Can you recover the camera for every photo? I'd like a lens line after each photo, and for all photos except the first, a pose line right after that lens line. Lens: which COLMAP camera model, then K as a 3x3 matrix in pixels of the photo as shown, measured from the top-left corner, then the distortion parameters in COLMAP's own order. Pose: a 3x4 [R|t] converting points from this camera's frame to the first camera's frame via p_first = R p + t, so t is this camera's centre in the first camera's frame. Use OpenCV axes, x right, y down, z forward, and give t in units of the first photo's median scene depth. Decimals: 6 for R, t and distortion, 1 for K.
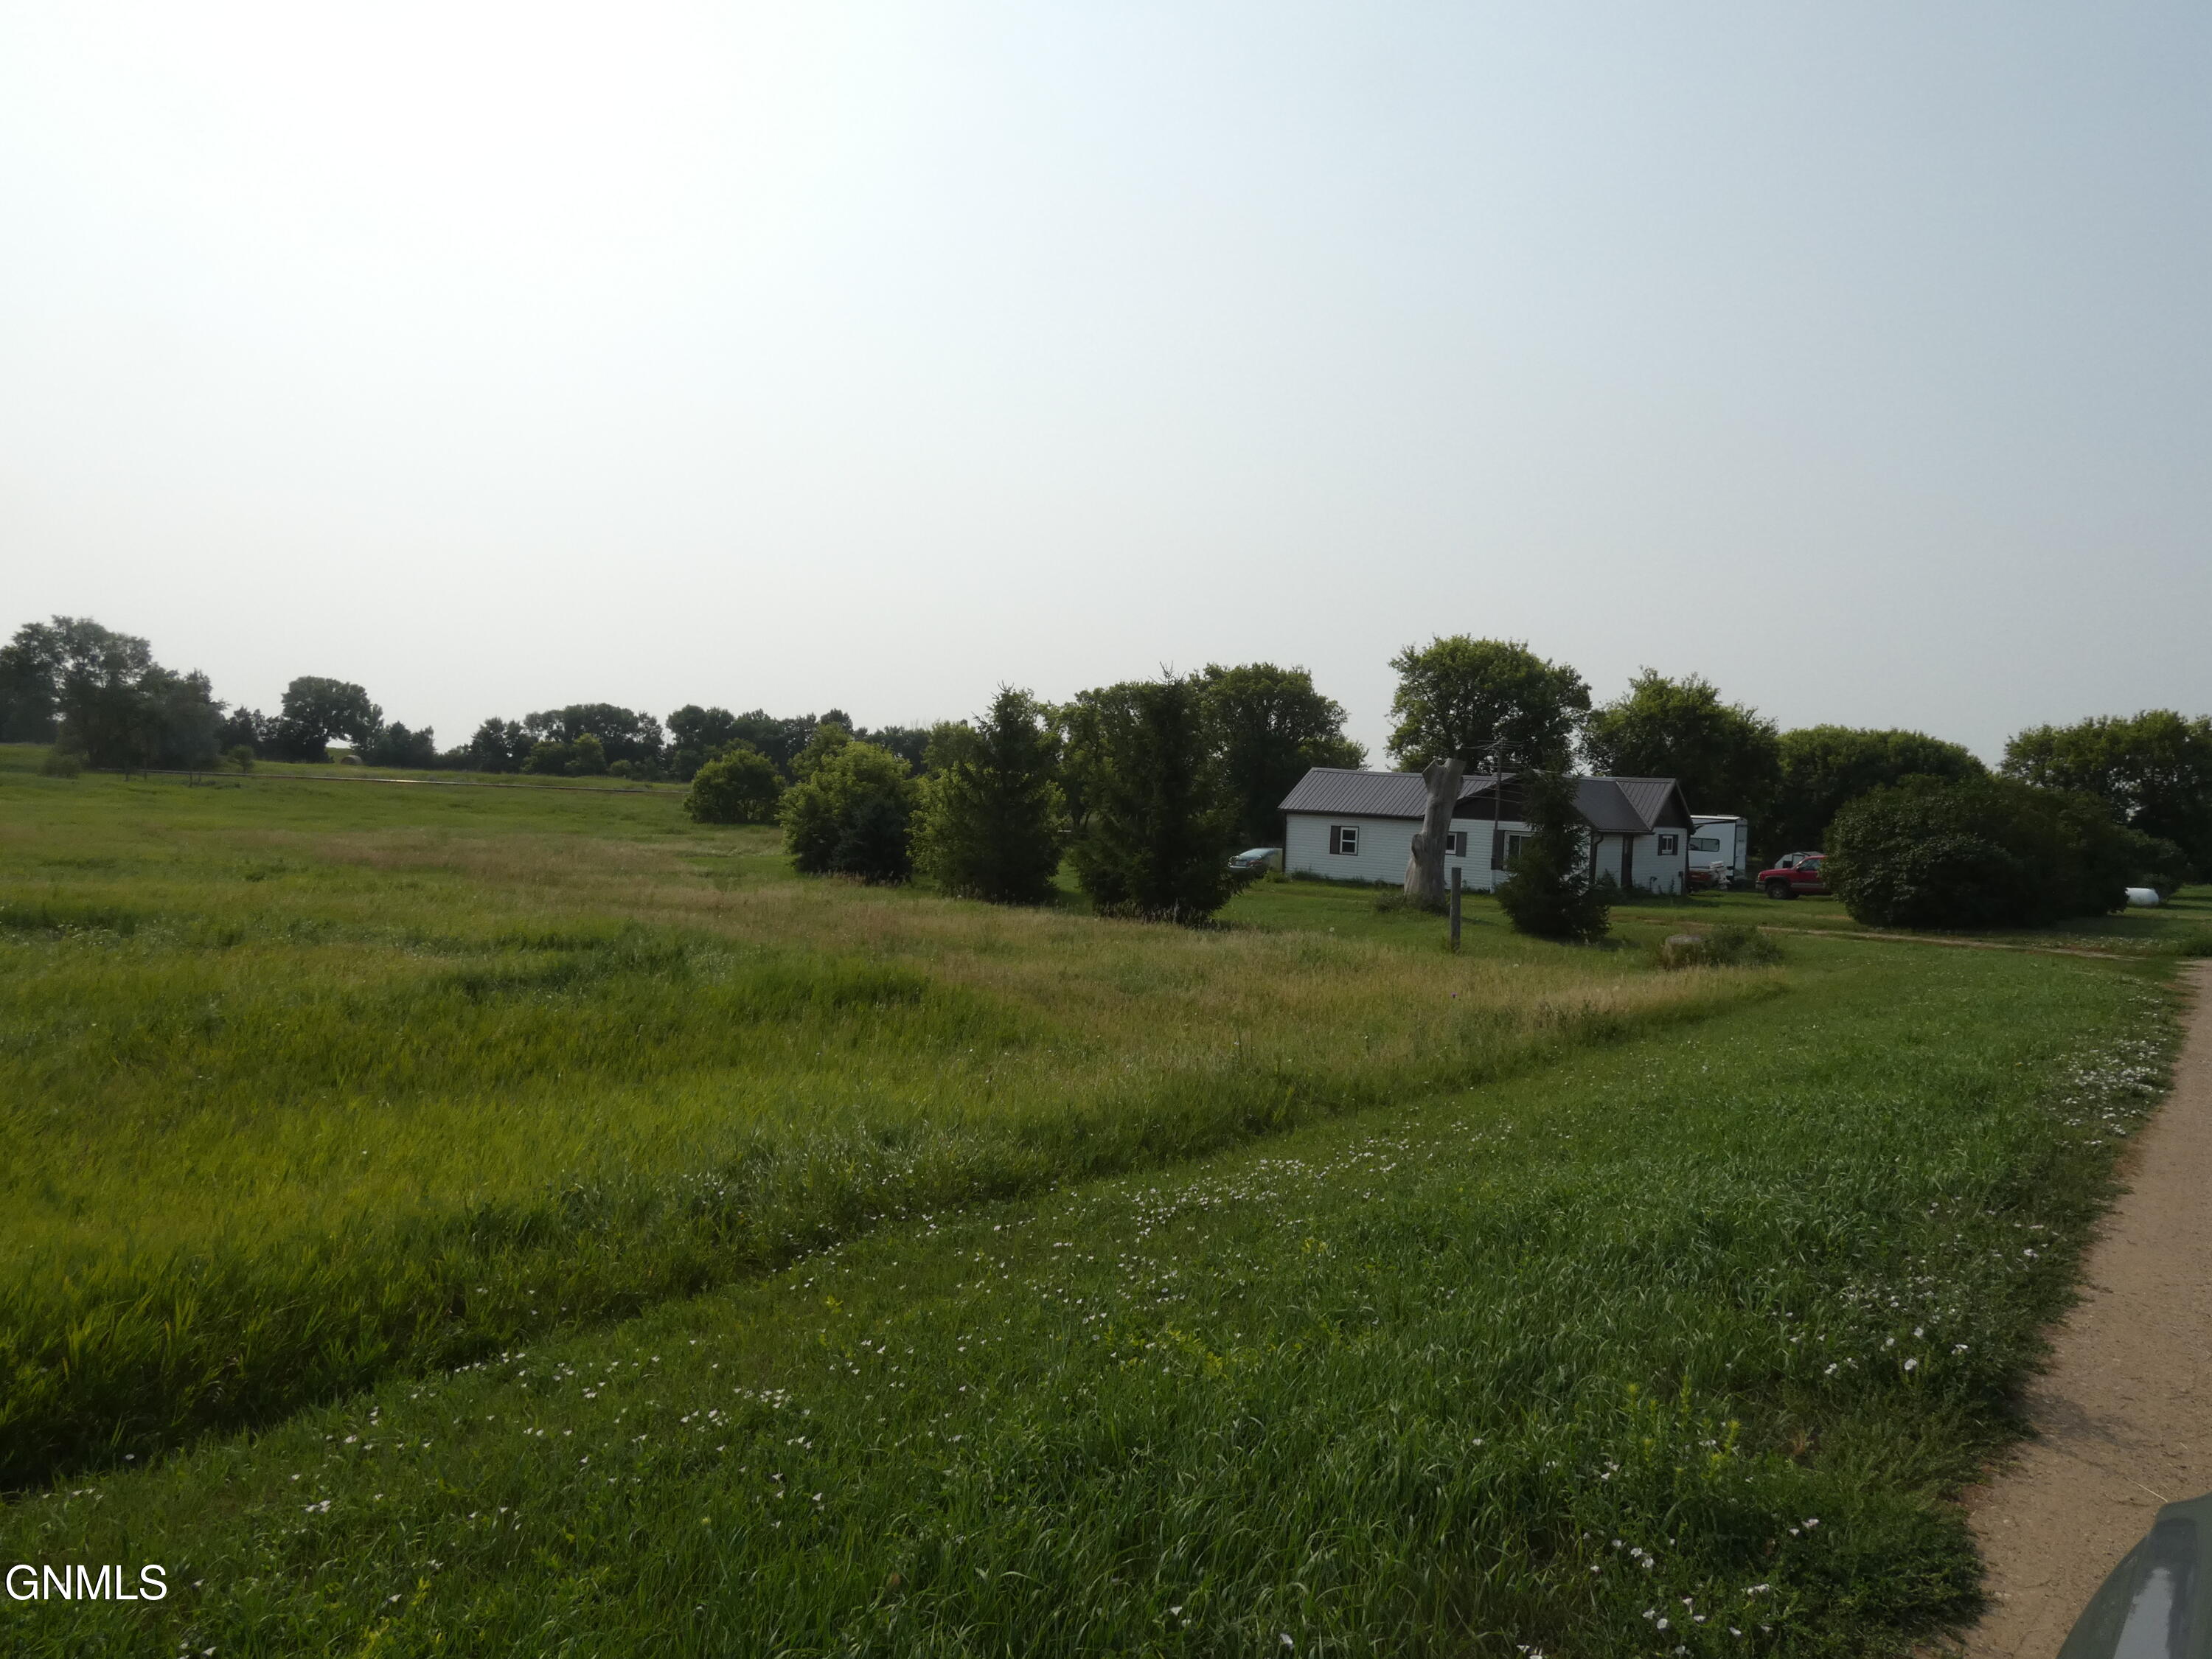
lens RADIAL K [[1420.2, 0, 1127.2], [0, 1420.2, 804.4], [0, 0, 1]] dist [-0.014962, 0.003511]
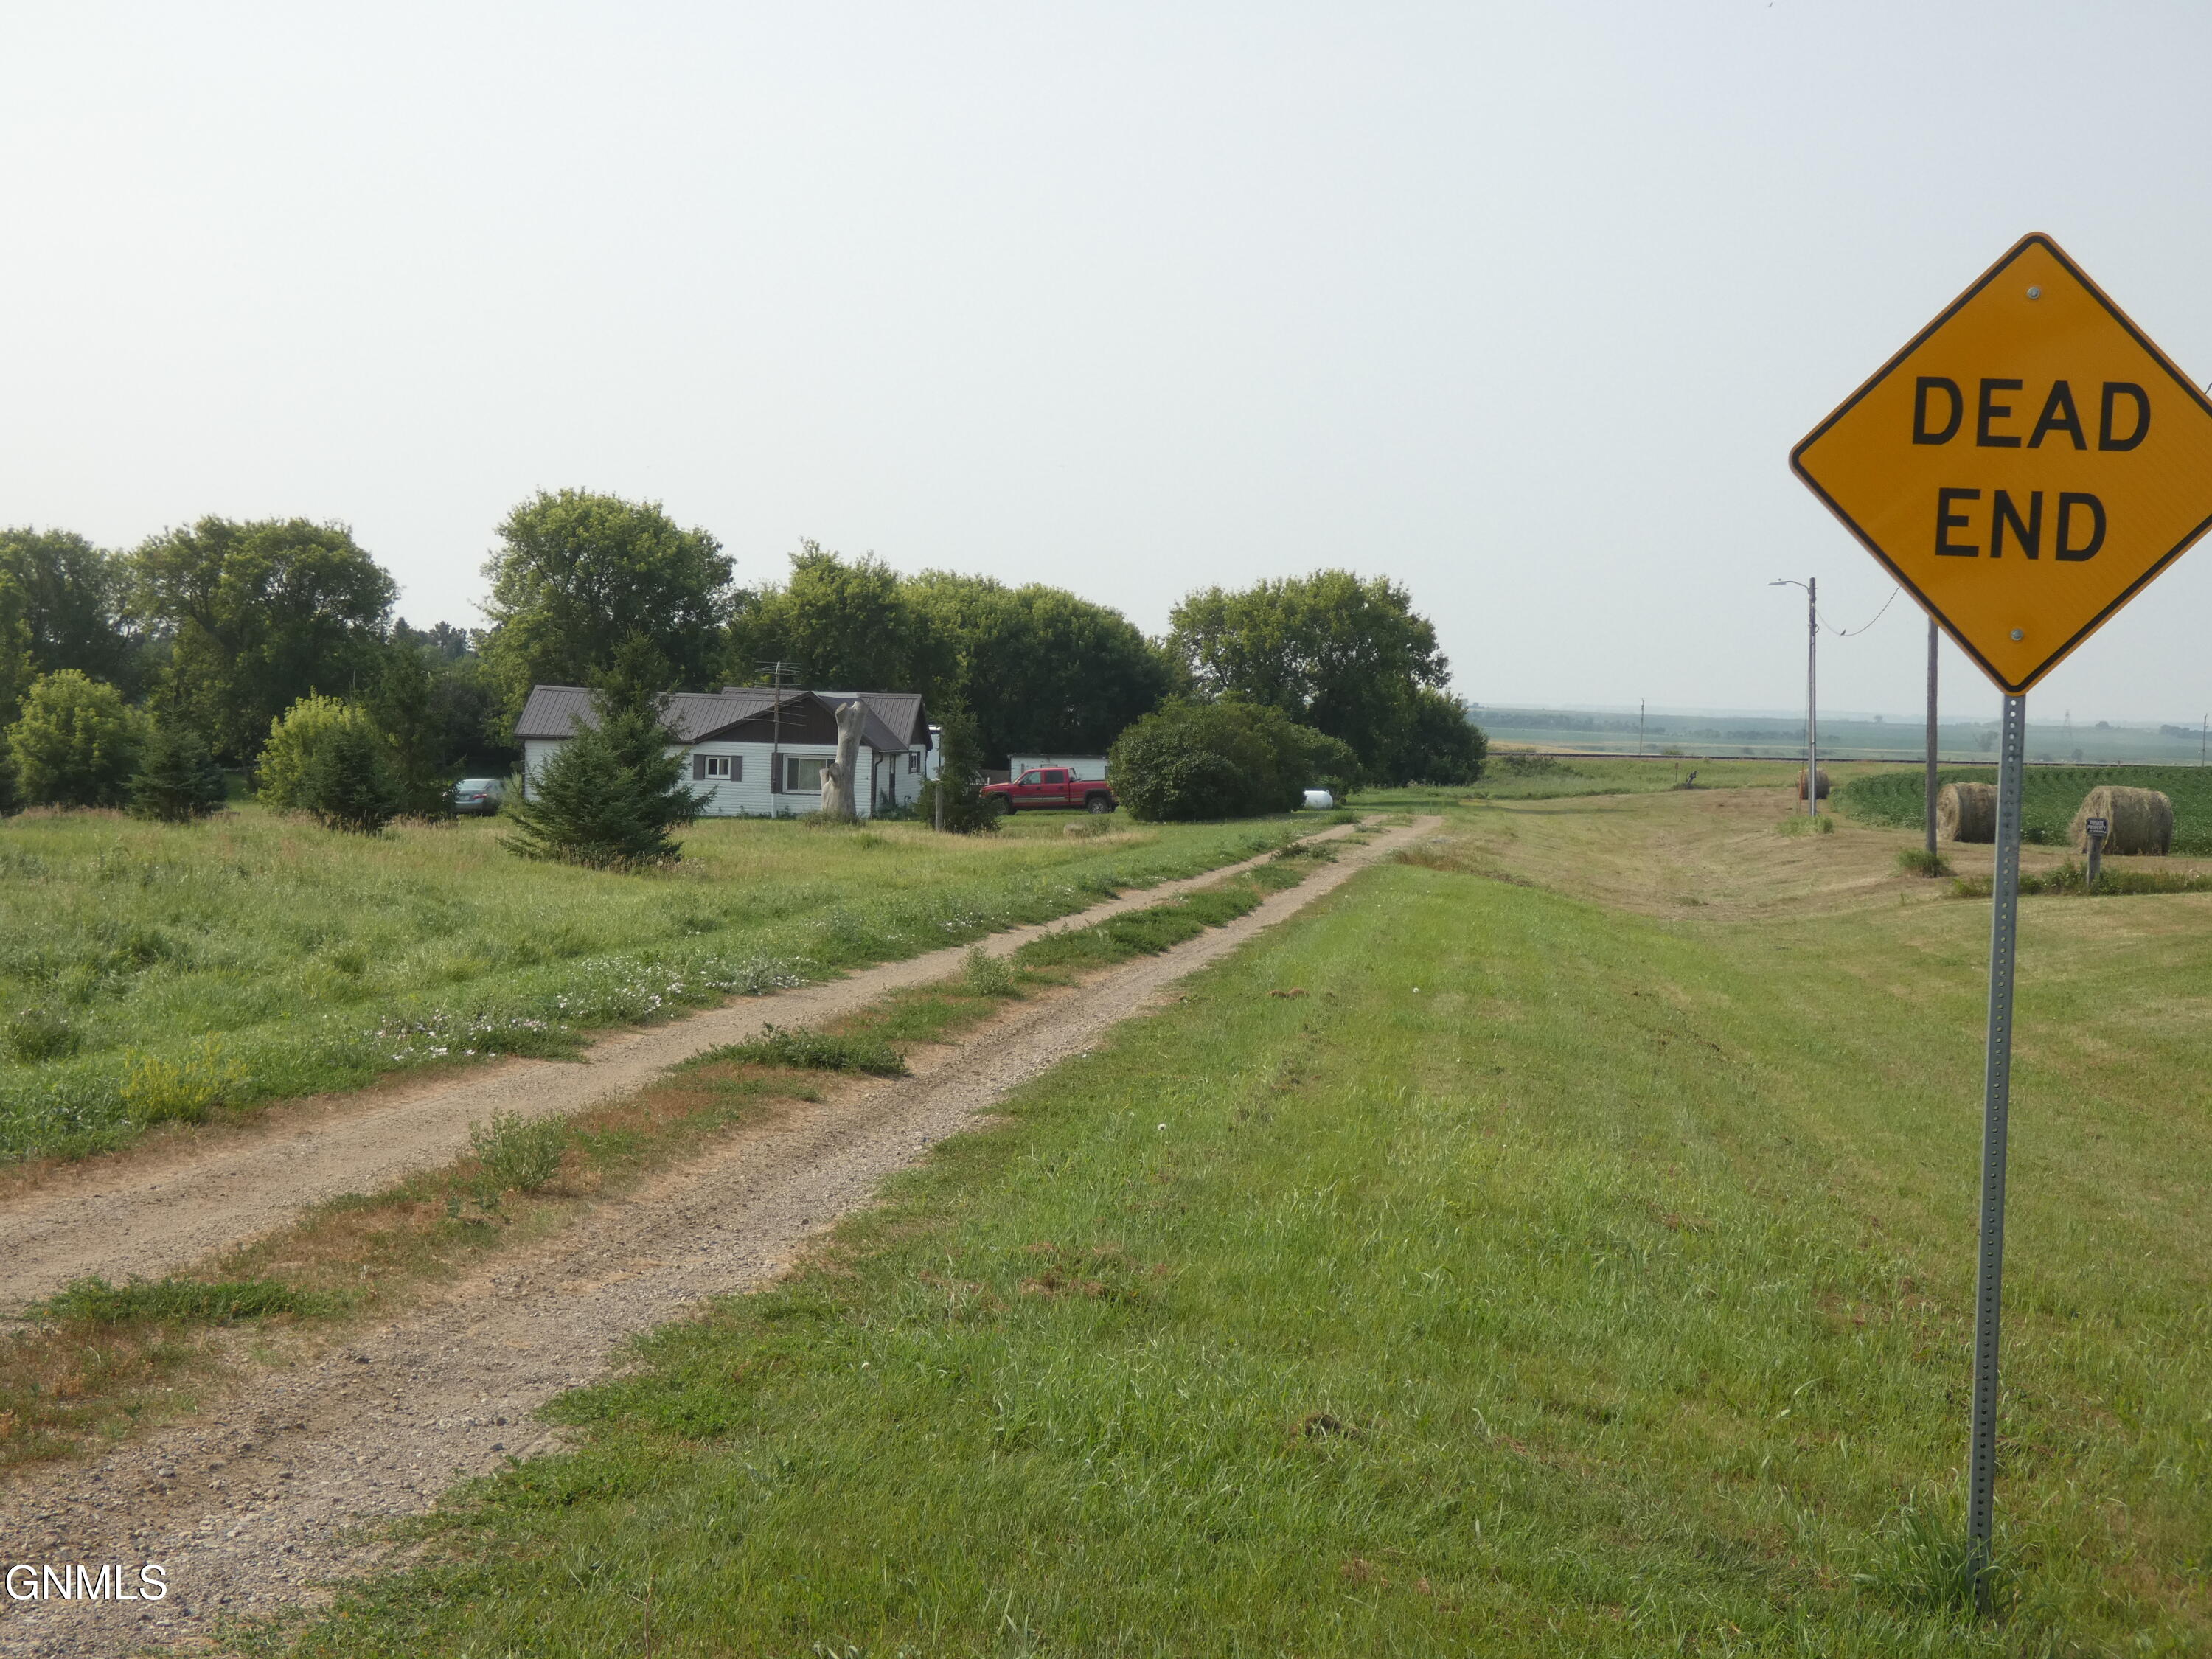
lens RADIAL K [[3574.0, 0, 1126.8], [0, 3574.0, 831.4], [0, 0, 1]] dist [0.092999, 0.000000]
pose [[0.843403, -0.041561, 0.535671, -0.452888], [0.014914, 0.998431, 0.053982, -0.030371], [-0.537074, -0.037539, 0.842700, -0.639772]]
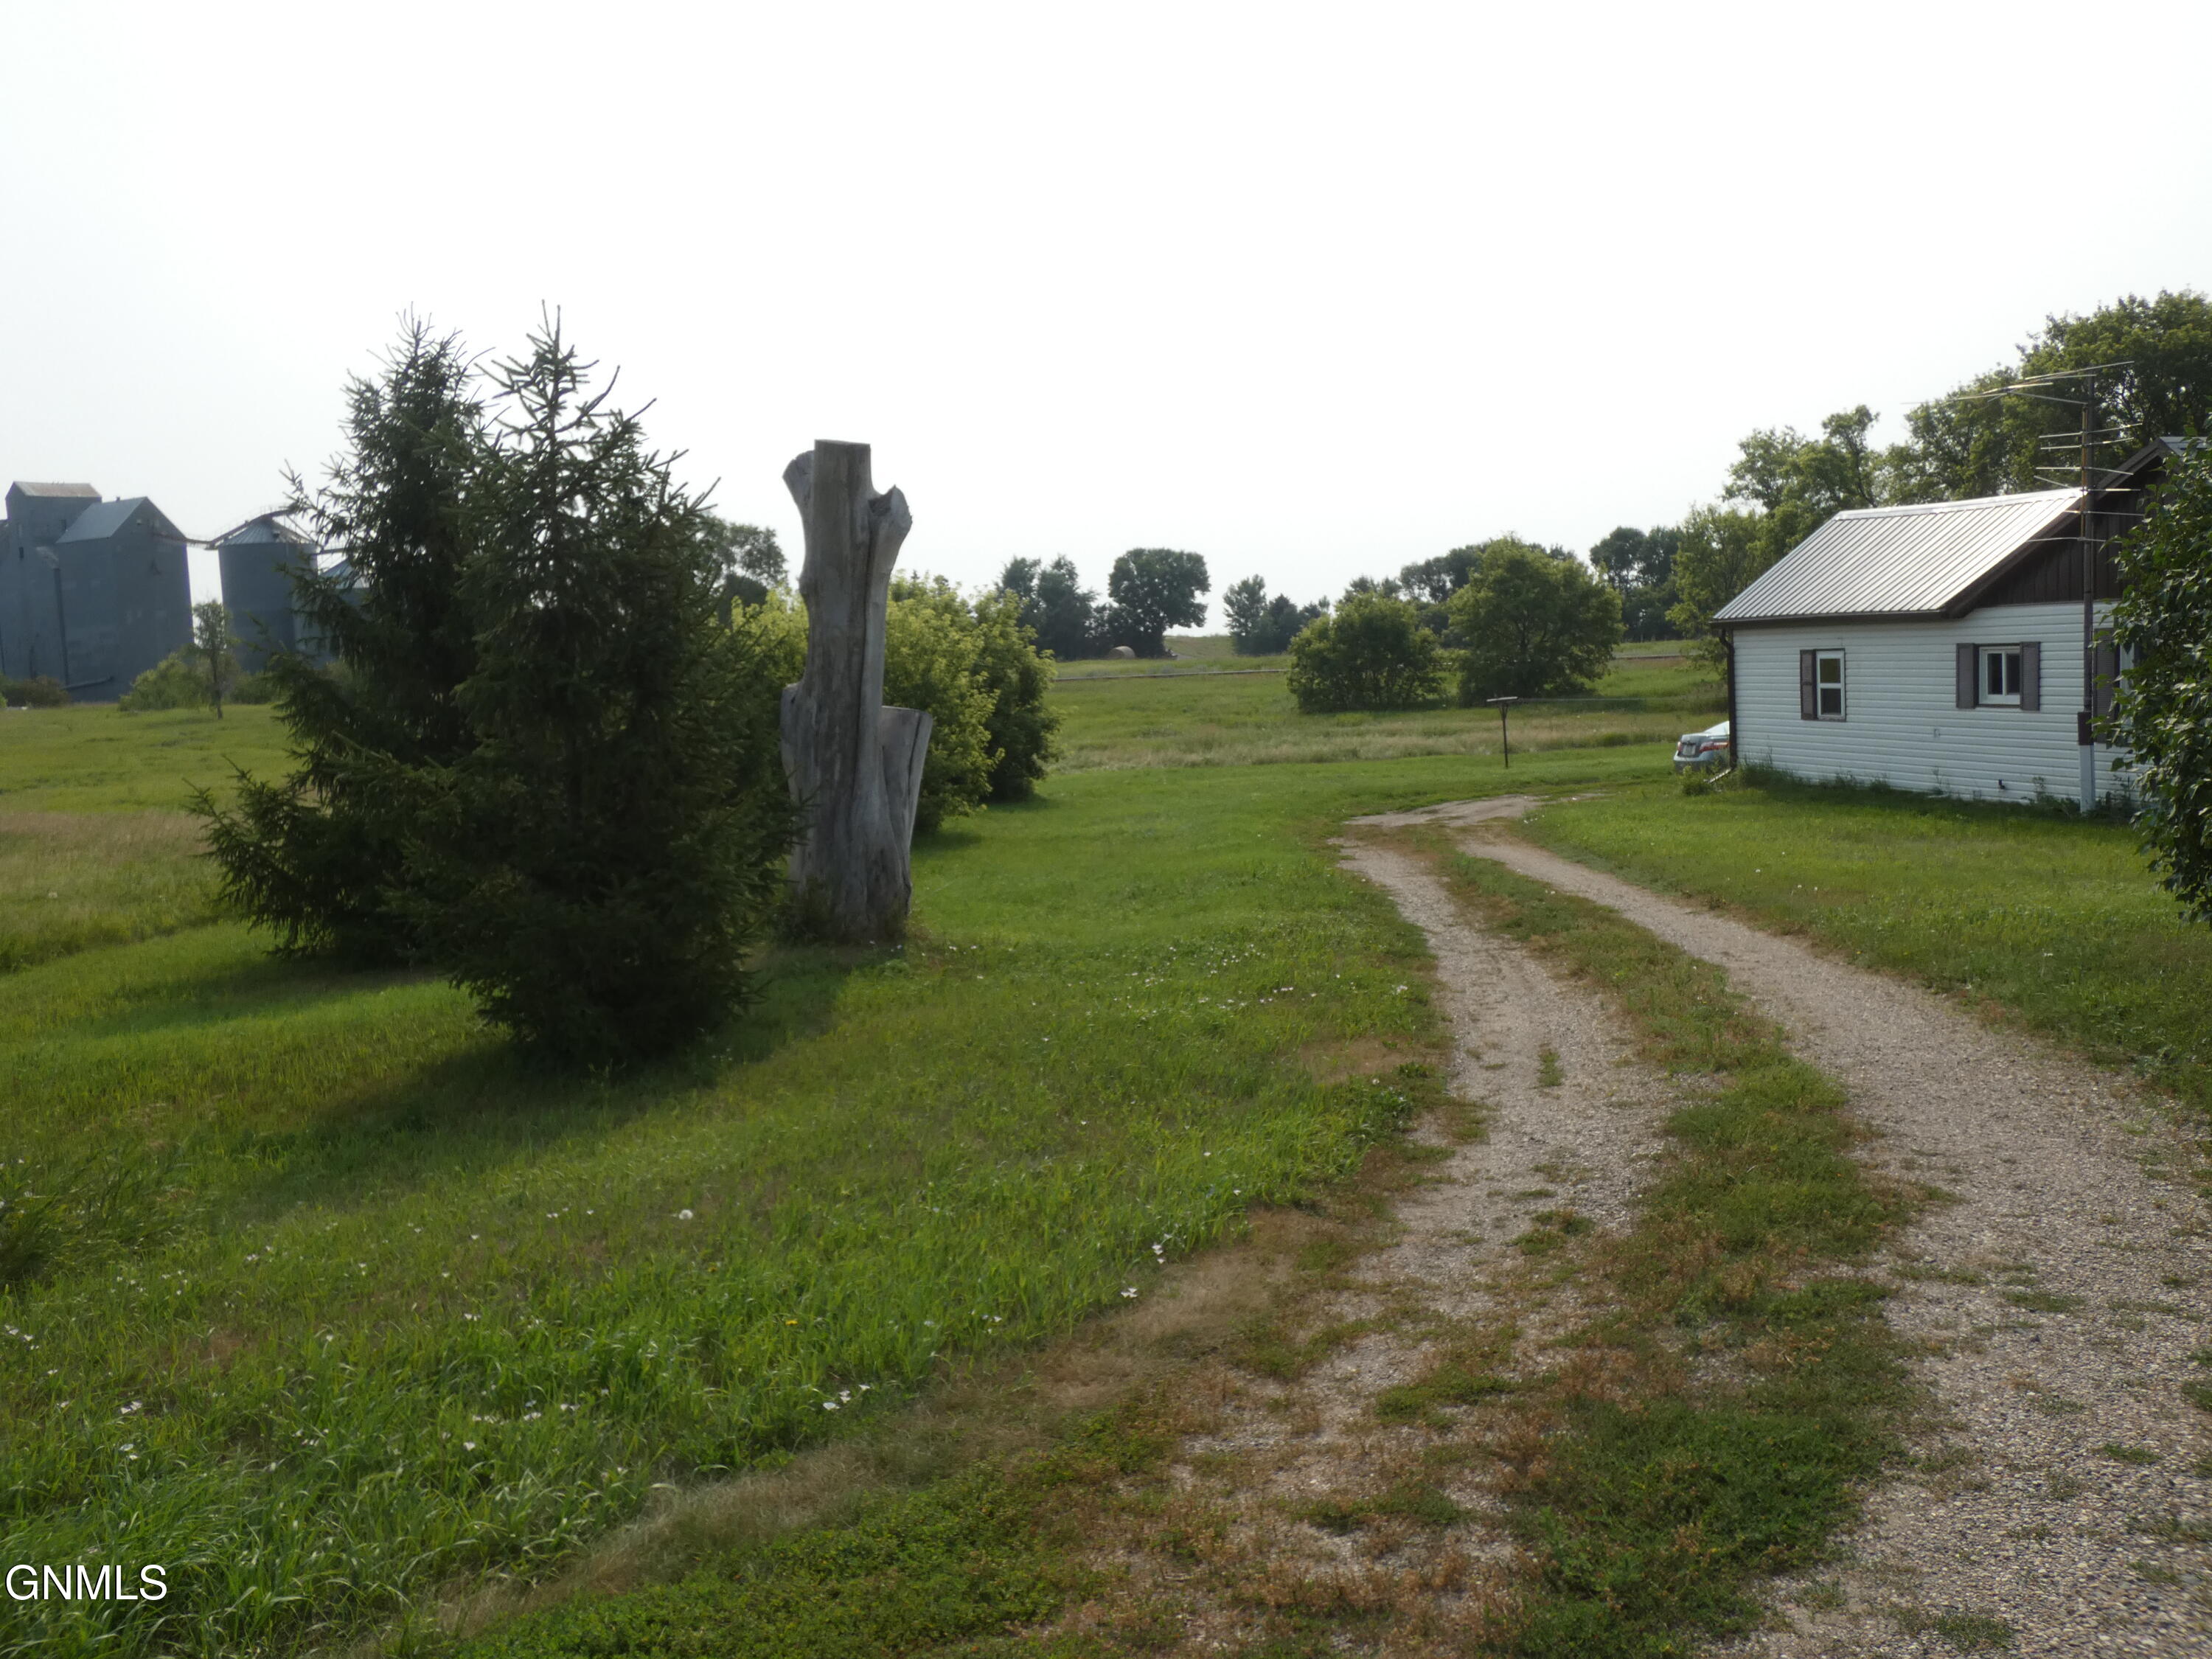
lens RADIAL K [[2006.5, 0, 1121.4], [0, 2006.5, 821.8], [0, 0, 1]] dist [-0.017641, 0.032193]
pose [[0.790367, -0.031599, -0.611818, 0.187246], [0.076816, 0.995899, 0.047797, 0.011925], [0.607799, -0.084775, 0.789553, 0.234369]]
